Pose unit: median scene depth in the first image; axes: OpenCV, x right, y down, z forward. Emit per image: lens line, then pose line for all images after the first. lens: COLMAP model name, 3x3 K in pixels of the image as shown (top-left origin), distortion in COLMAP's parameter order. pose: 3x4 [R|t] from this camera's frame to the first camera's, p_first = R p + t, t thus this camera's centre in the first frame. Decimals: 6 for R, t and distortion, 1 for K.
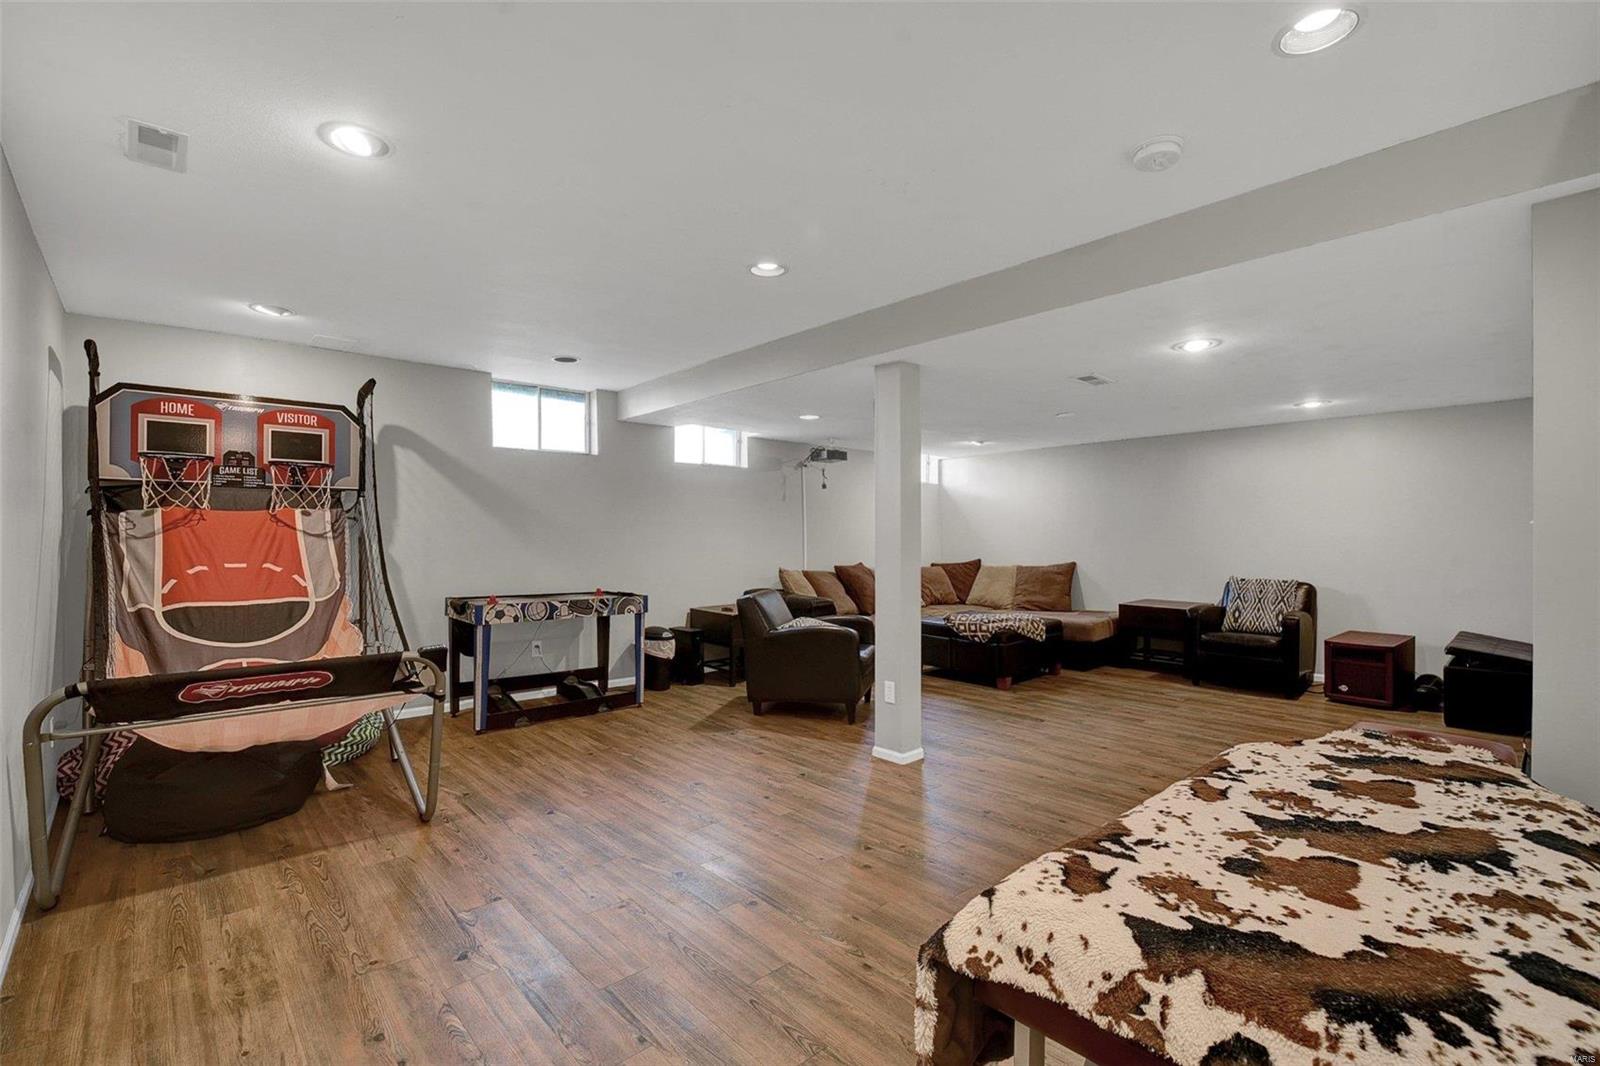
lens RADIAL K [[704.3, 0, 795.9], [0, 704.3, 528.6], [0, 0, 1]] dist [0.001591, -0.008721]
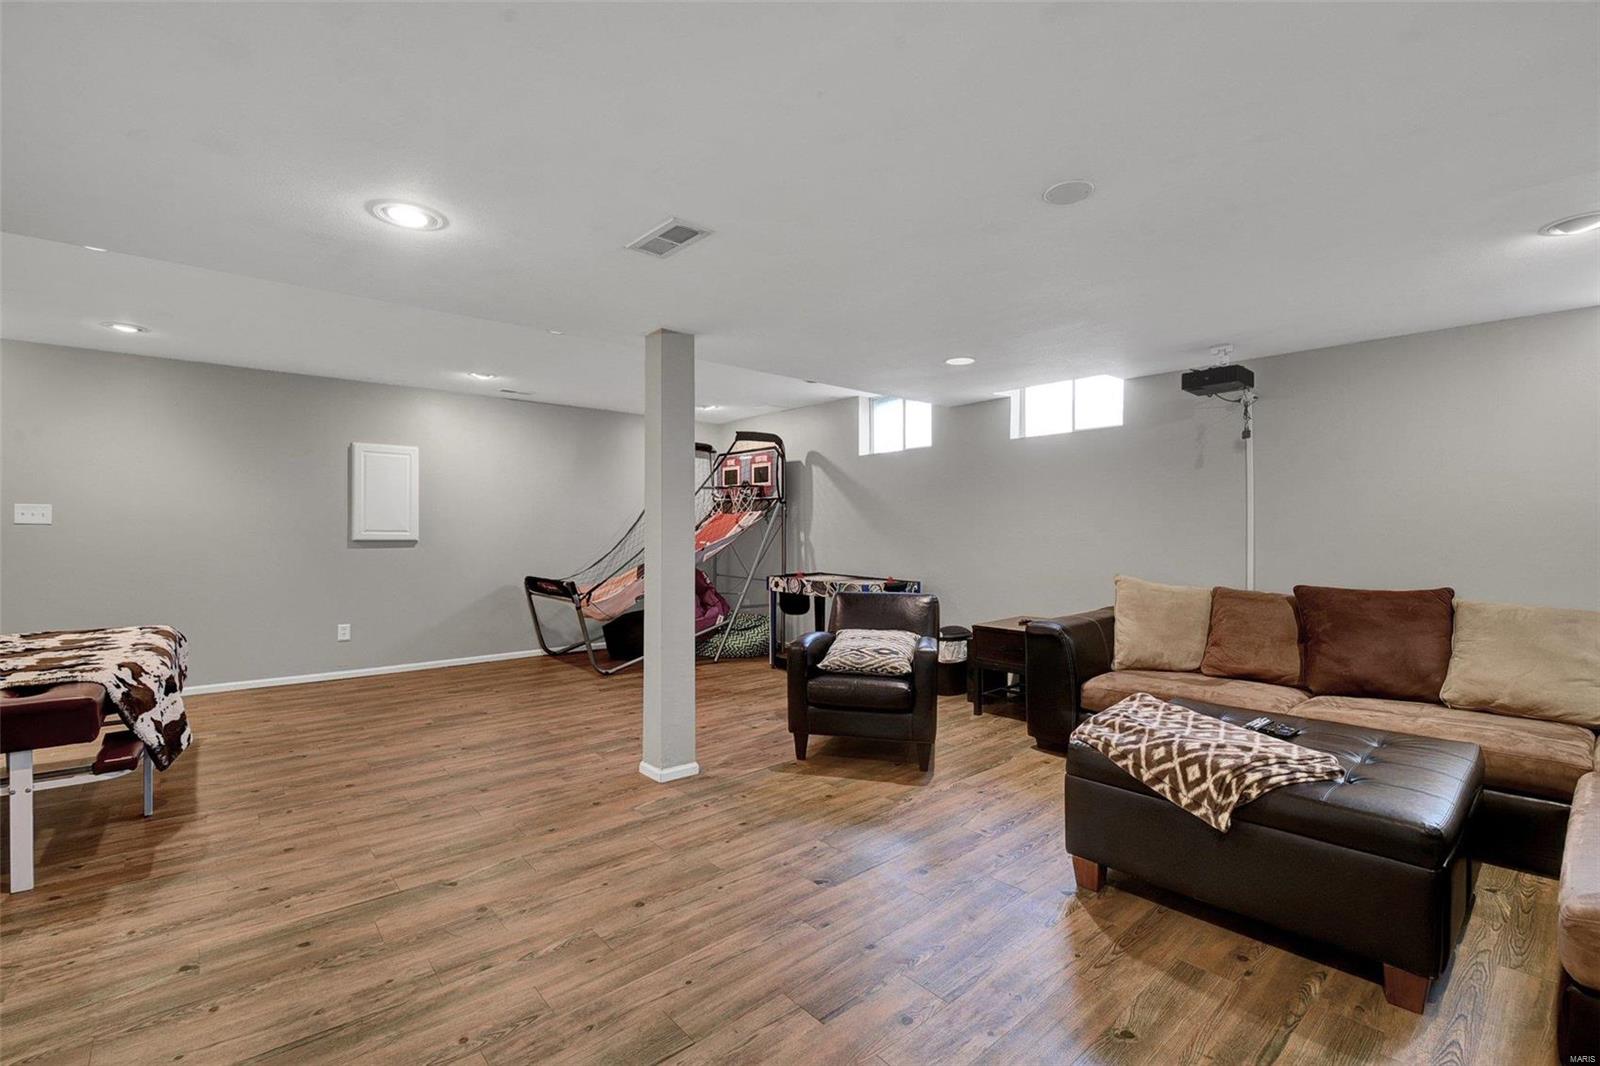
lens RADIAL K [[704.3, 0, 795.9], [0, 704.3, 528.6], [0, 0, 1]] dist [0.001591, -0.008721]
pose [[-0.036179, -0.000396, -0.999345, 0.876054], [0.011674, 0.999932, -0.000819, 0.014461], [0.999277, -0.011696, -0.036172, 1.013931]]
